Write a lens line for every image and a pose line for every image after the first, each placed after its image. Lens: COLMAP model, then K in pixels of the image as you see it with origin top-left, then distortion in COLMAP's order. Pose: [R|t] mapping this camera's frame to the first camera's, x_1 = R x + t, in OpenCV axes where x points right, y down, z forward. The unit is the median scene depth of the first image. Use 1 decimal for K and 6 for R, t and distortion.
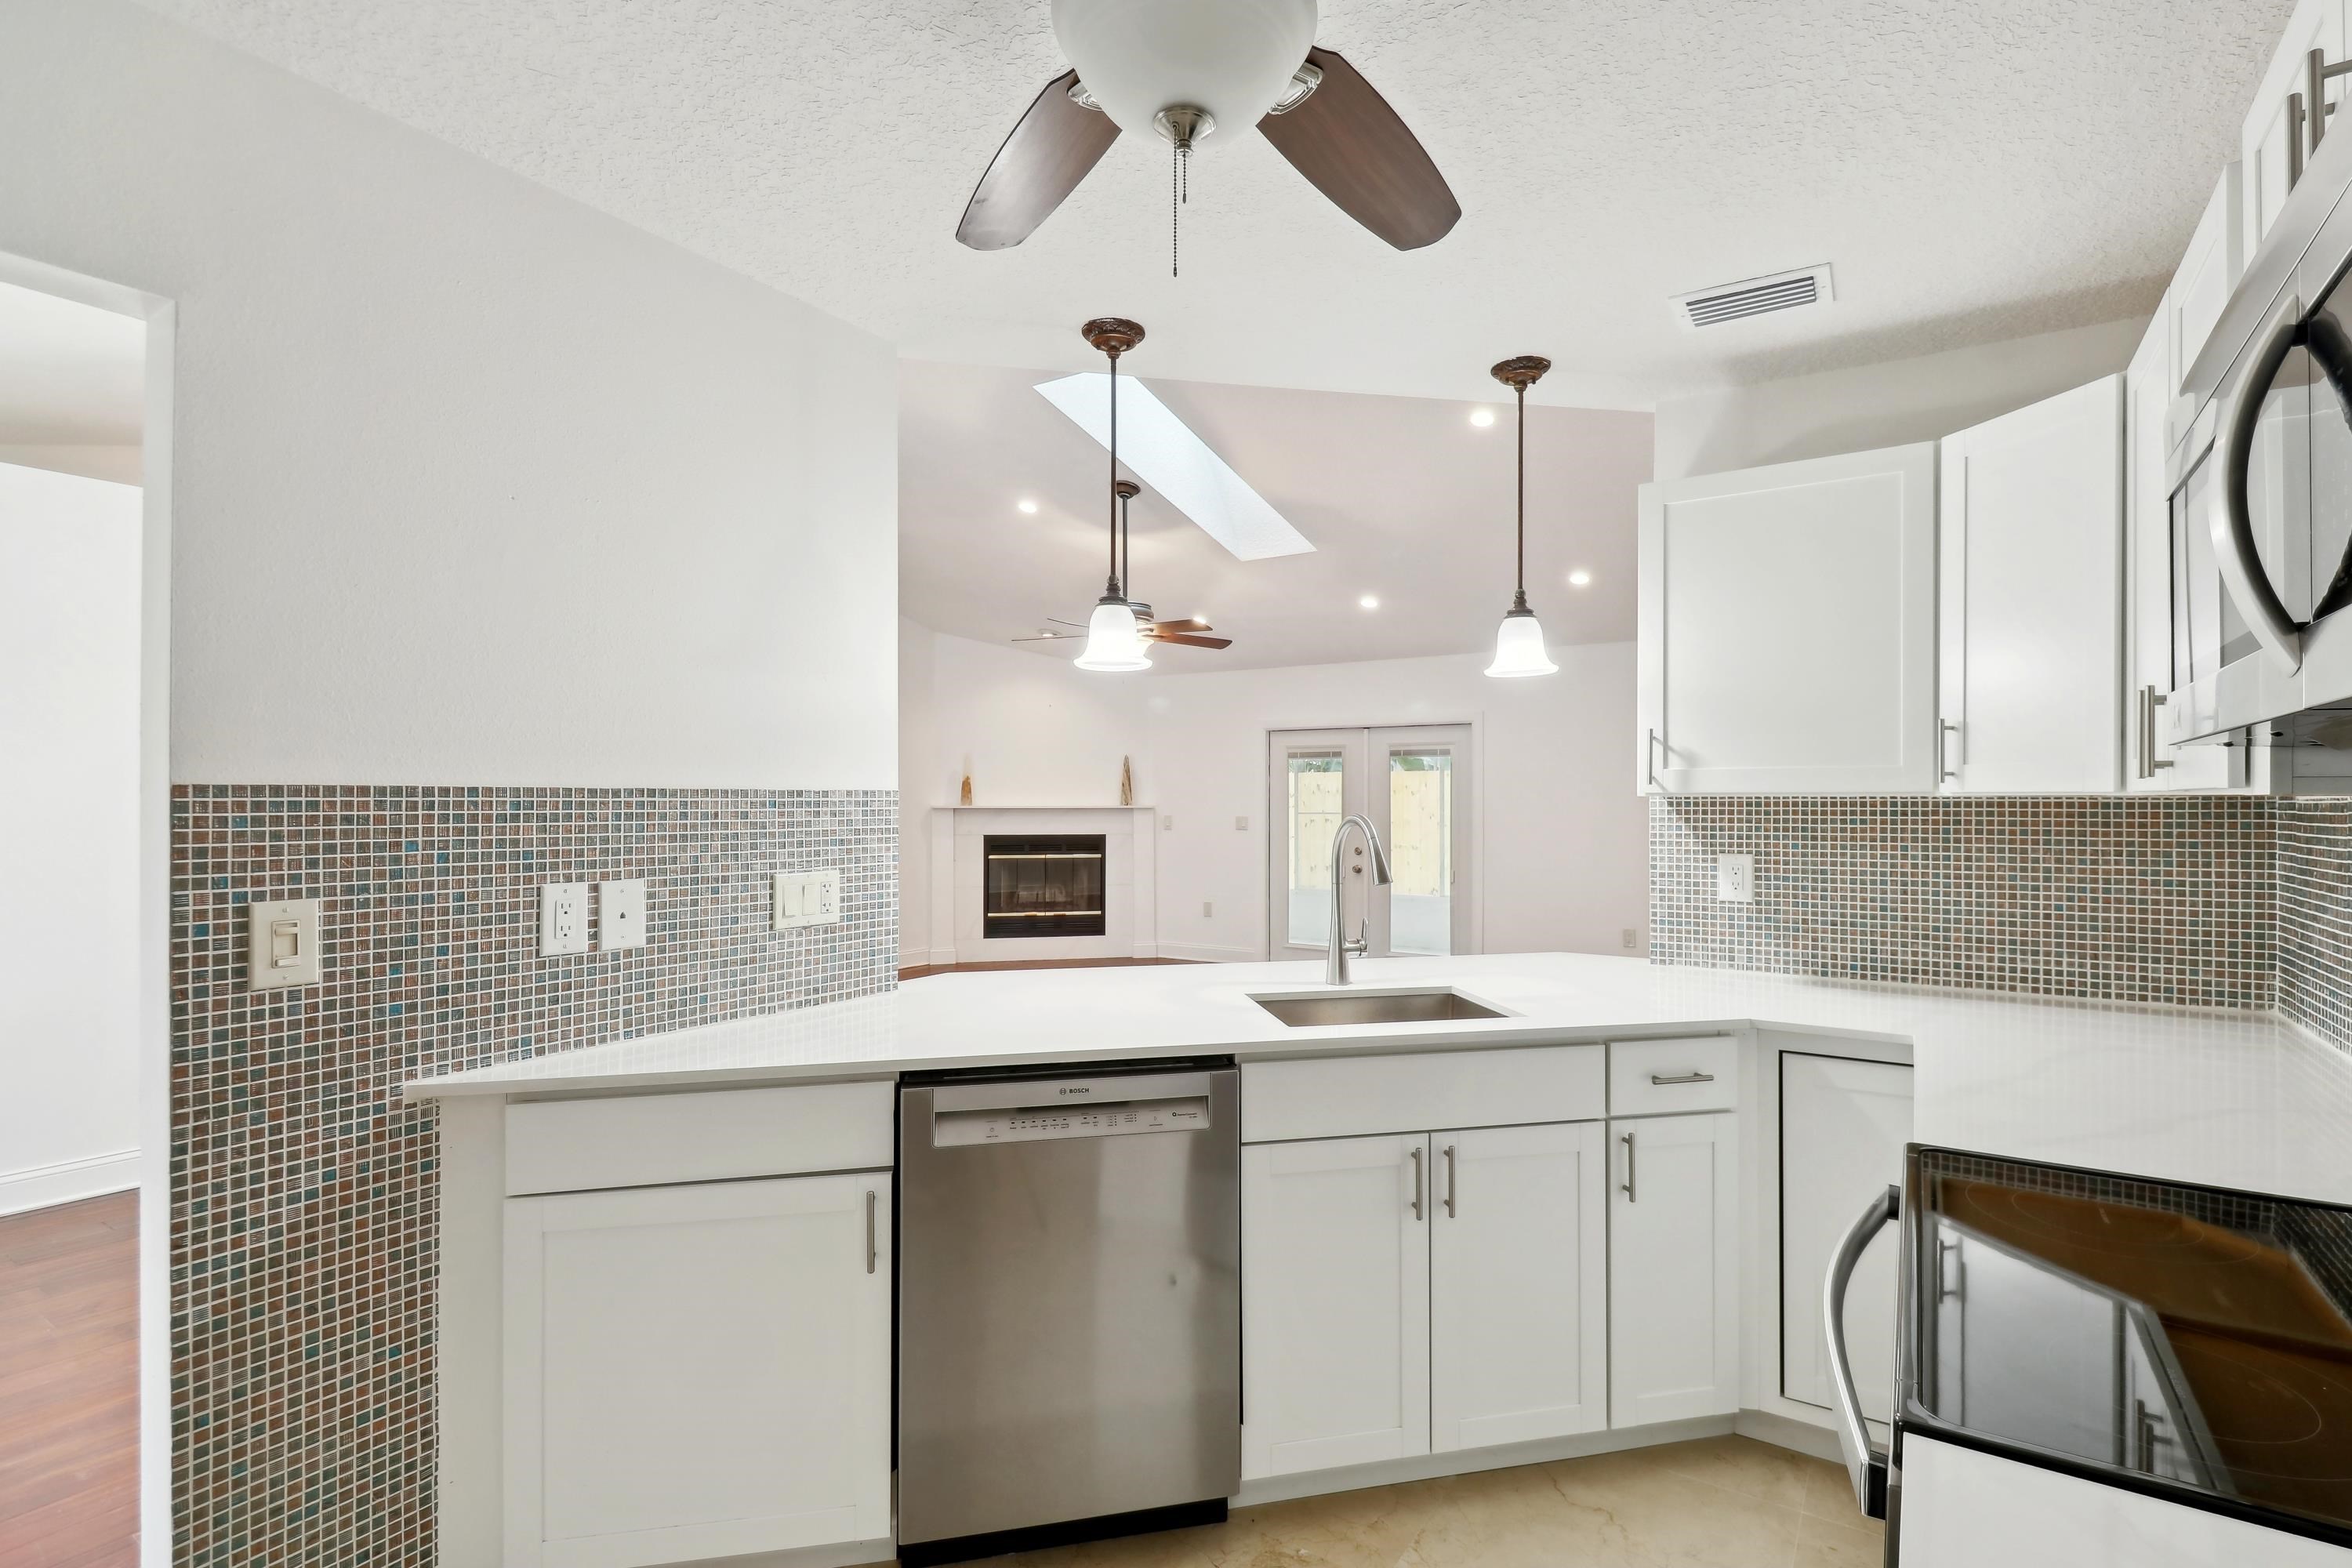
lens RADIAL K [[1100.7, 0, 1235.8], [0, 1100.7, 783.1], [0, 0, 1]] dist [0.005144, -0.010122]
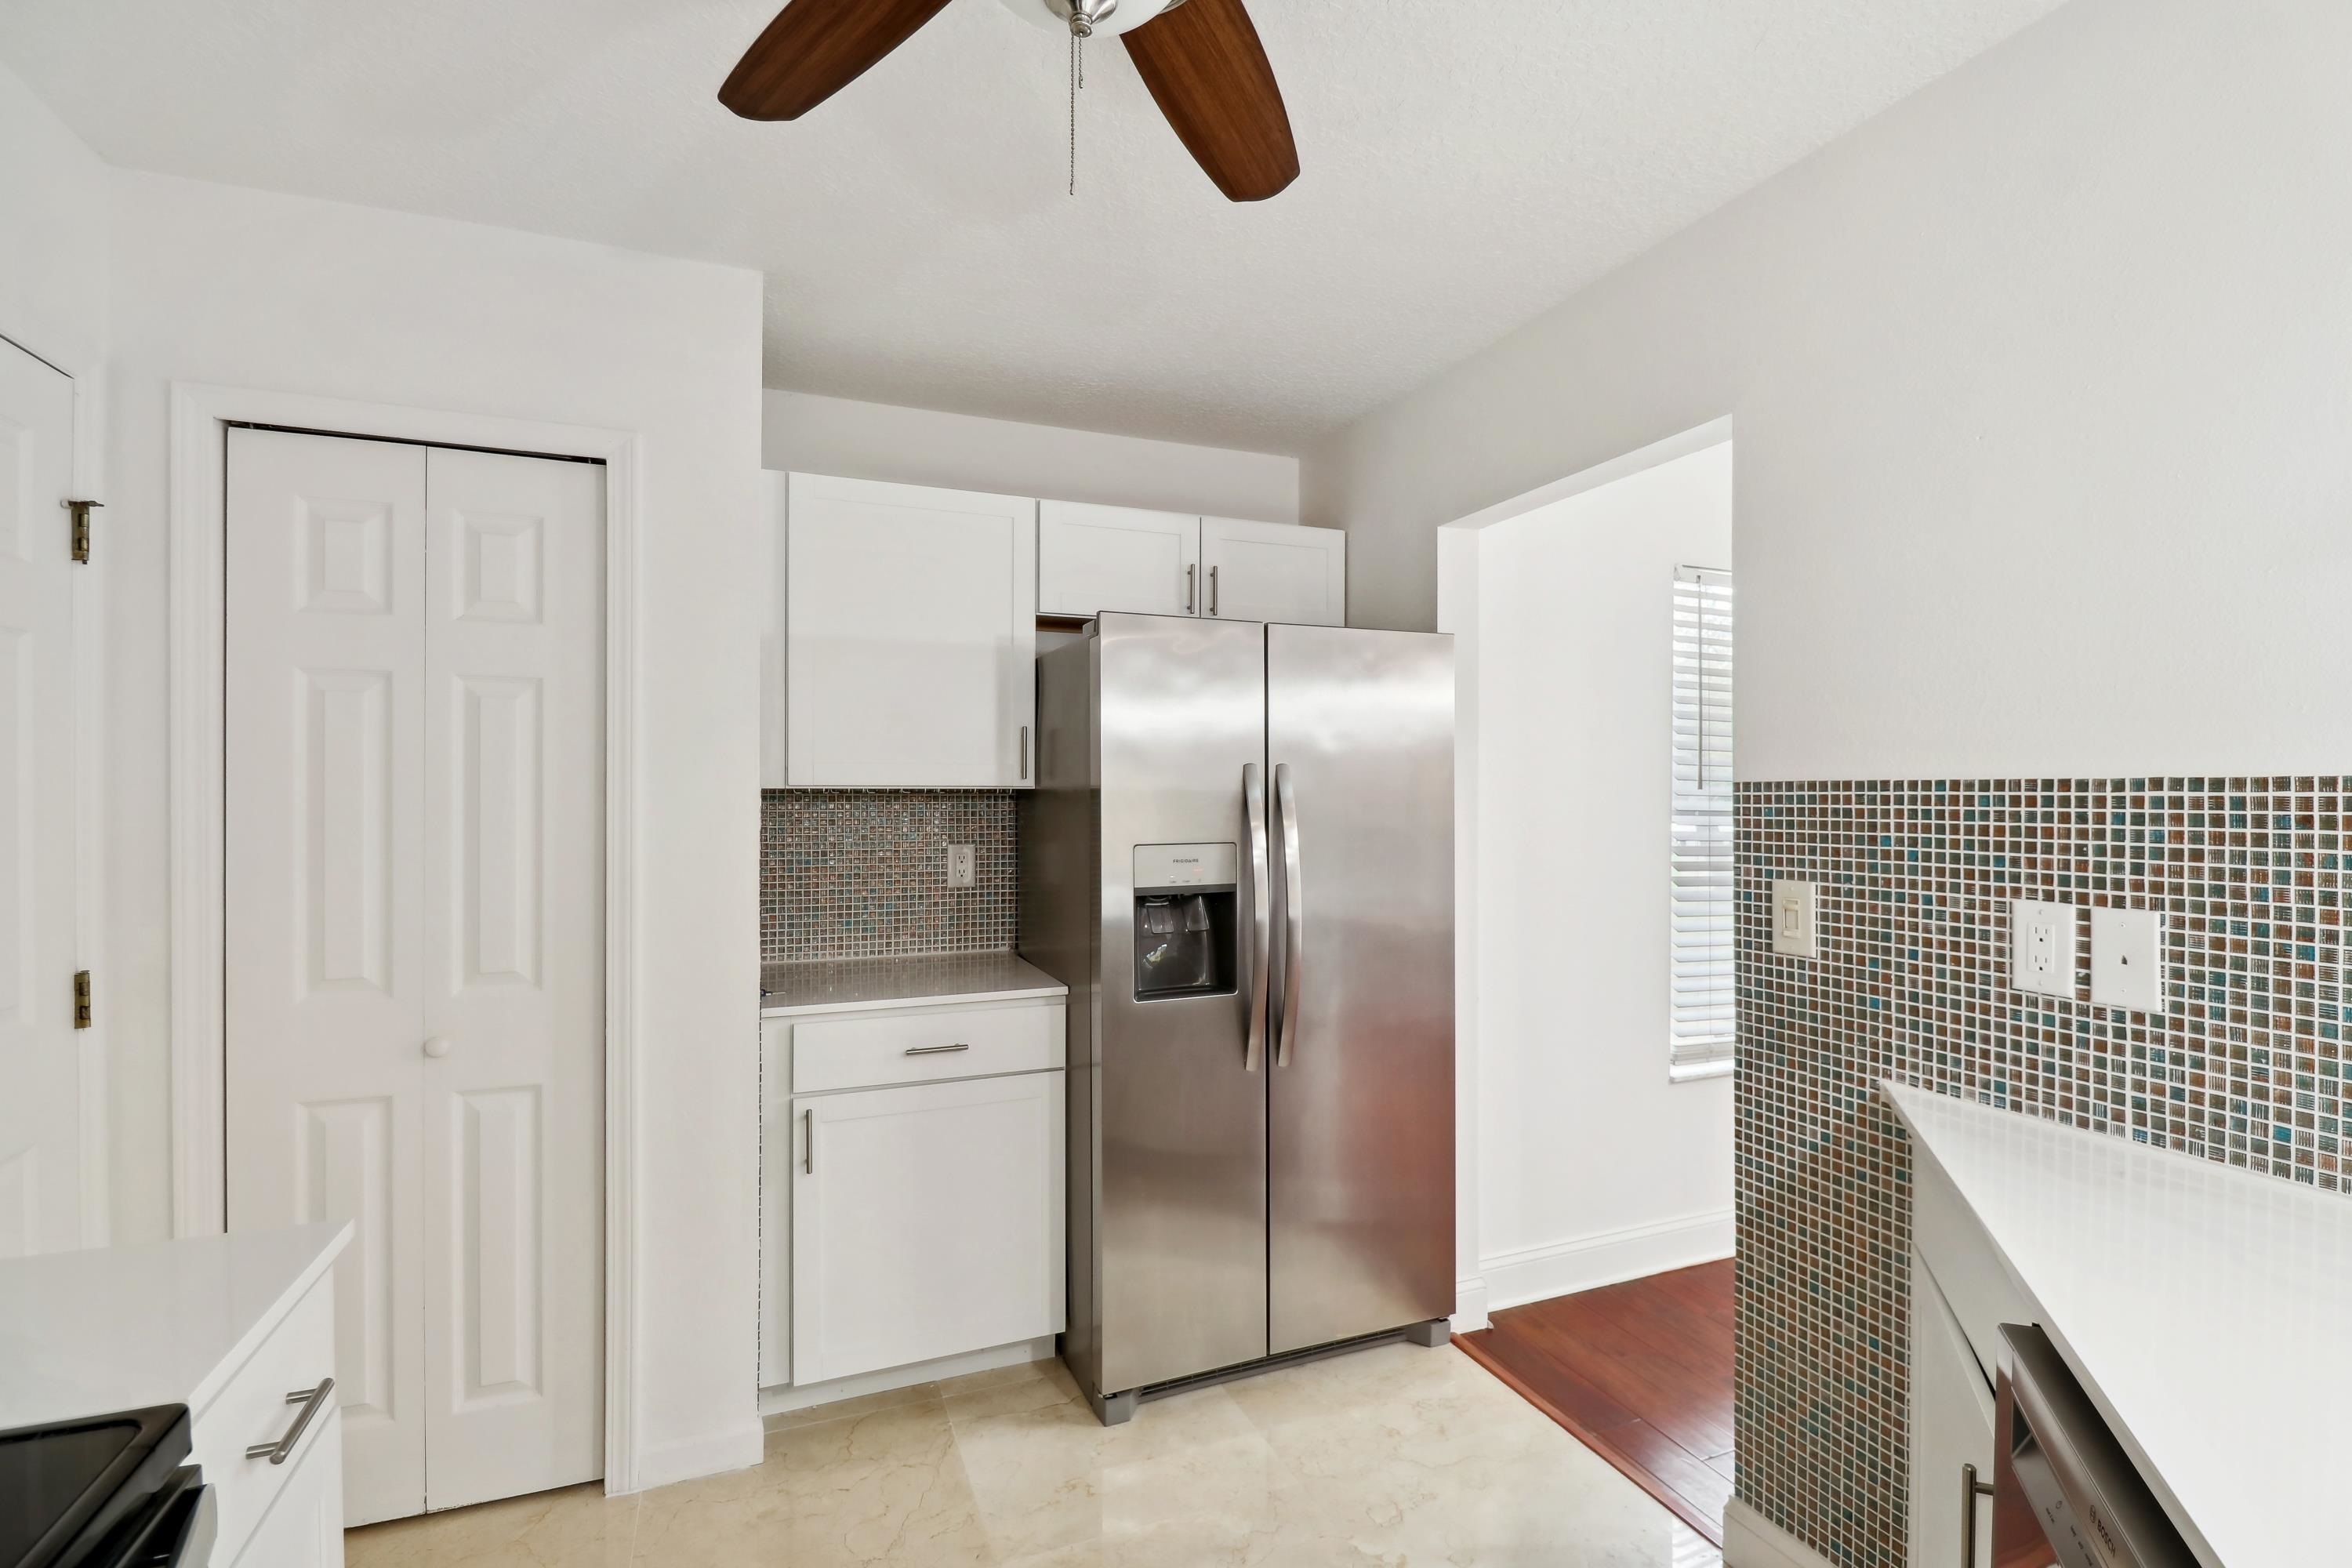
lens RADIAL K [[1100.7, 0, 1195.7], [0, 1100.7, 781.0], [0, 0, 1]] dist [0.005144, -0.010122]
pose [[-0.593429, -0.006281, -0.804862, 0.344812], [0.013904, 0.999740, -0.018054, 0.010767], [0.804766, -0.021905, -0.593188, 0.920173]]
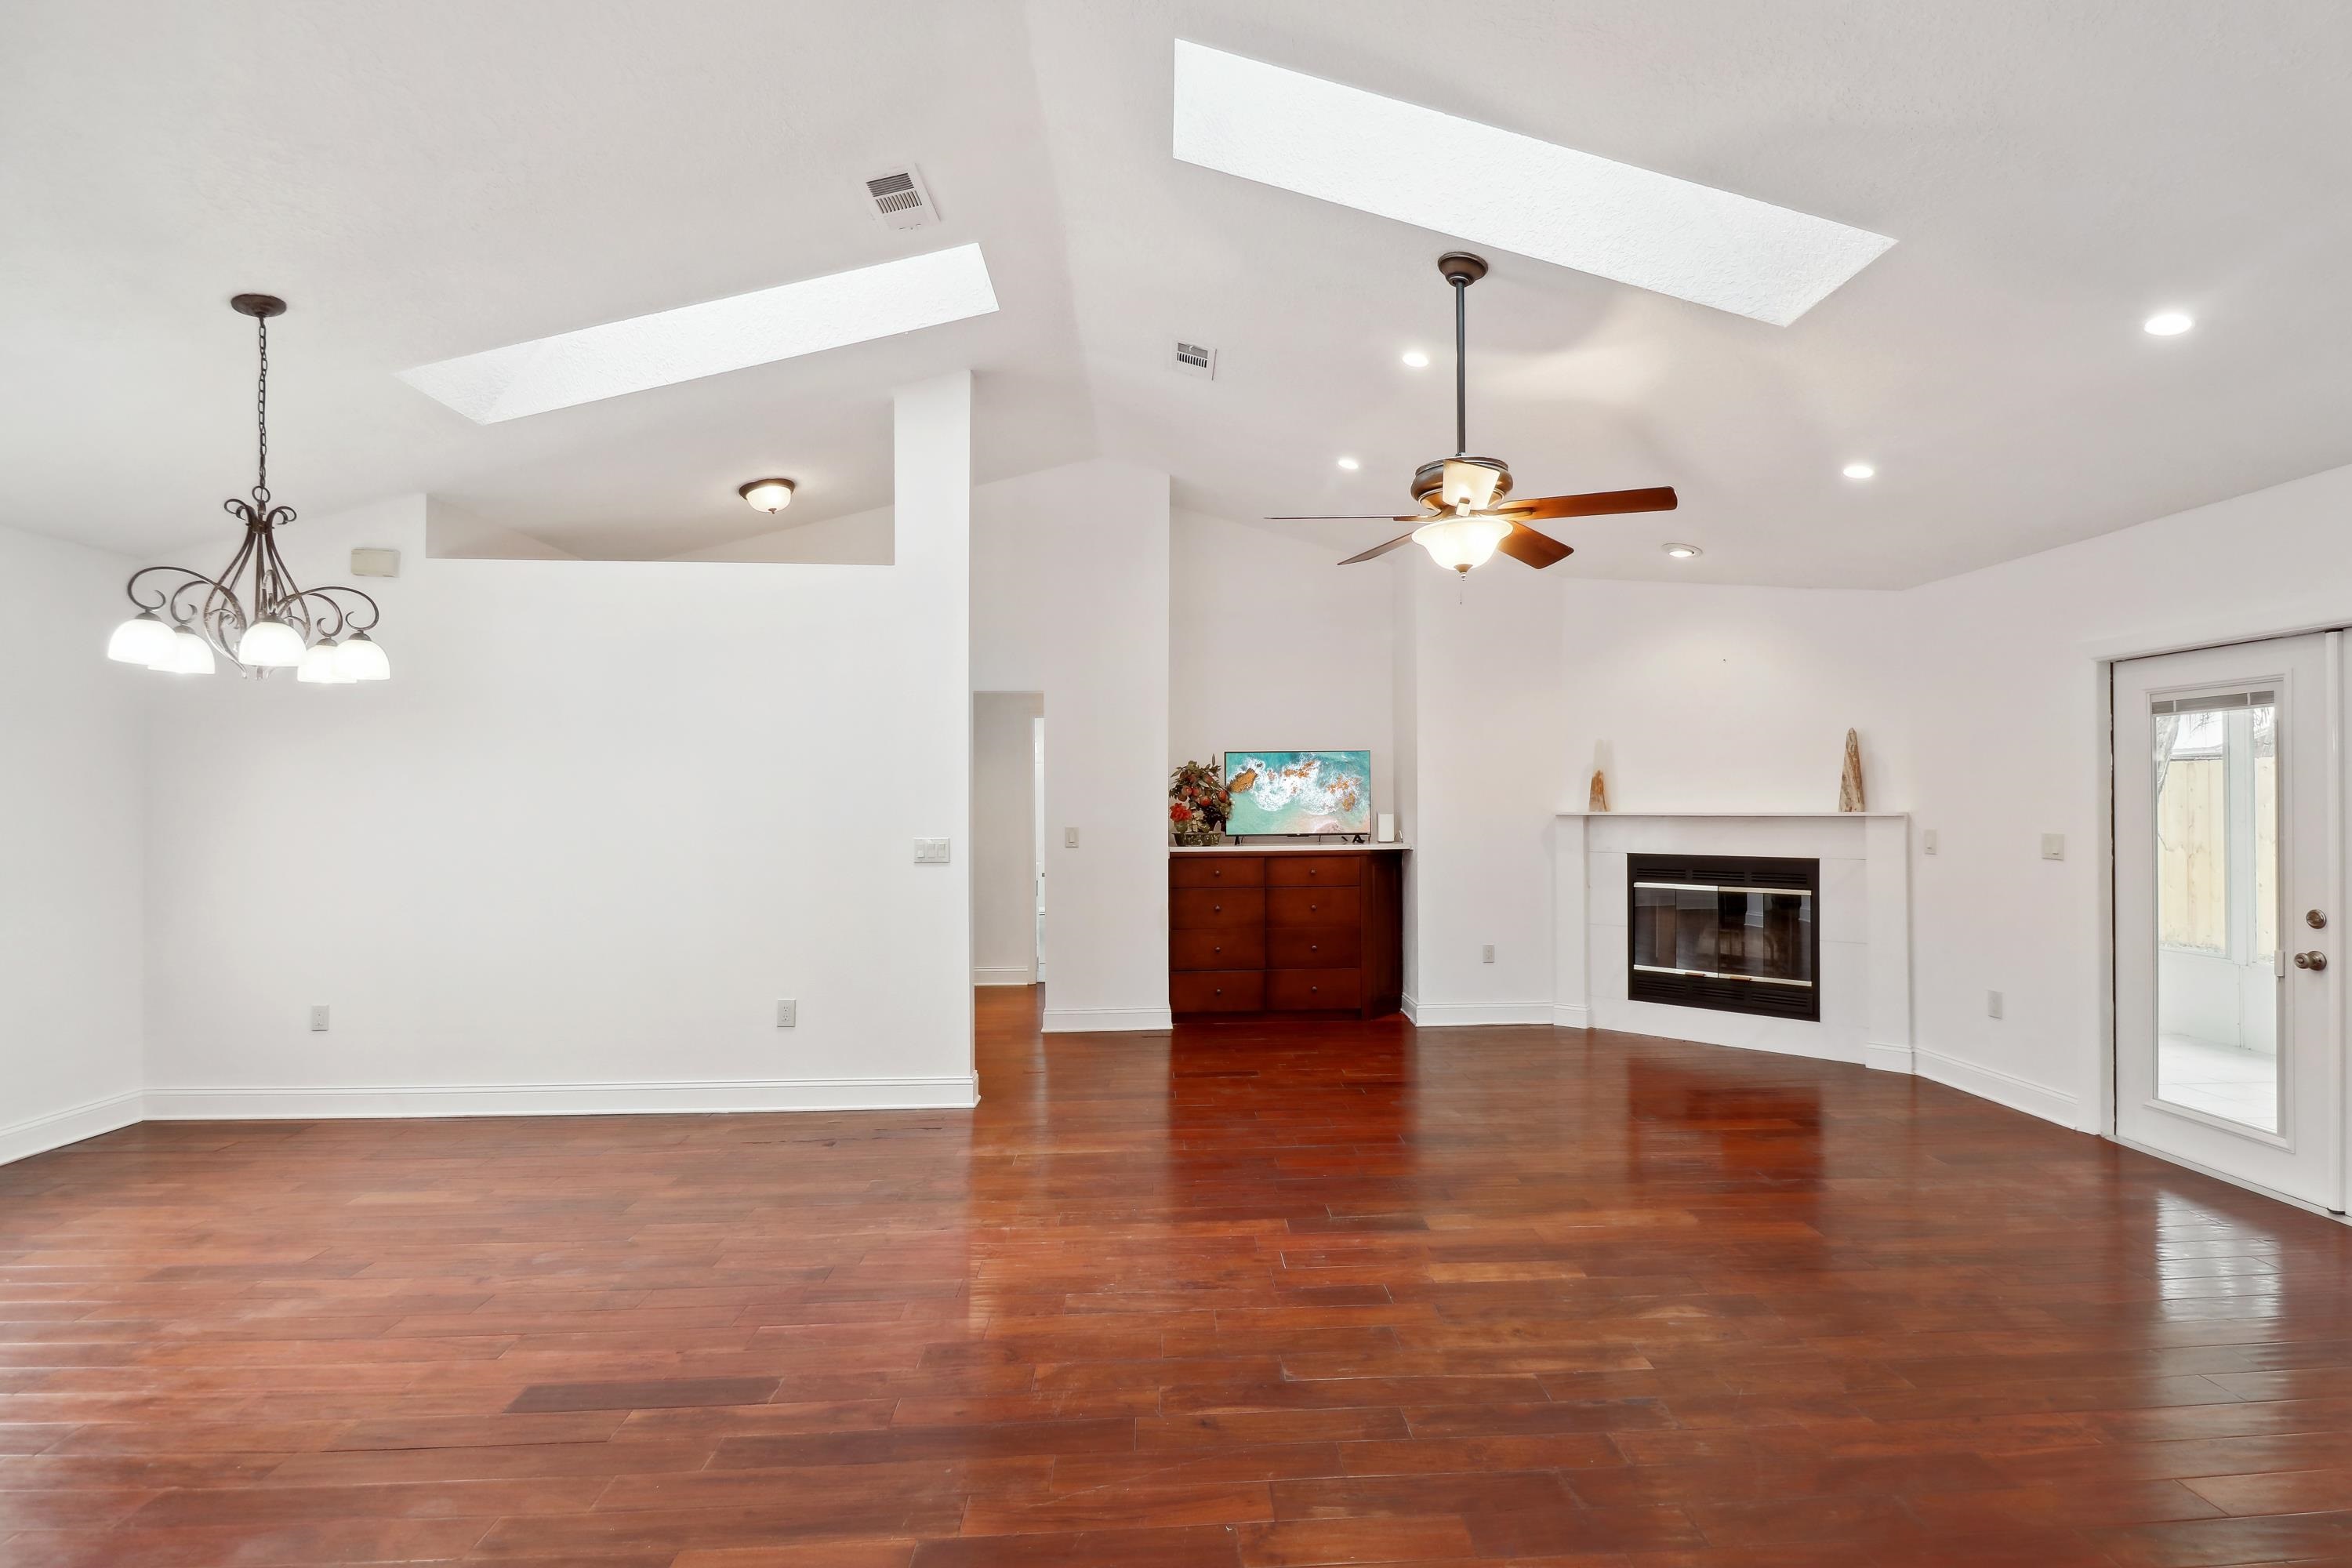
lens RADIAL K [[1100.7, 0, 1212.2], [0, 1100.7, 798.2], [0, 0, 1]] dist [0.005144, -0.010122]
pose [[0.558608, -0.009503, -0.829377, 0.974192], [0.016513, 0.999864, -0.000334, 0.034611], [0.829267, -0.013509, 0.558689, 1.784408]]
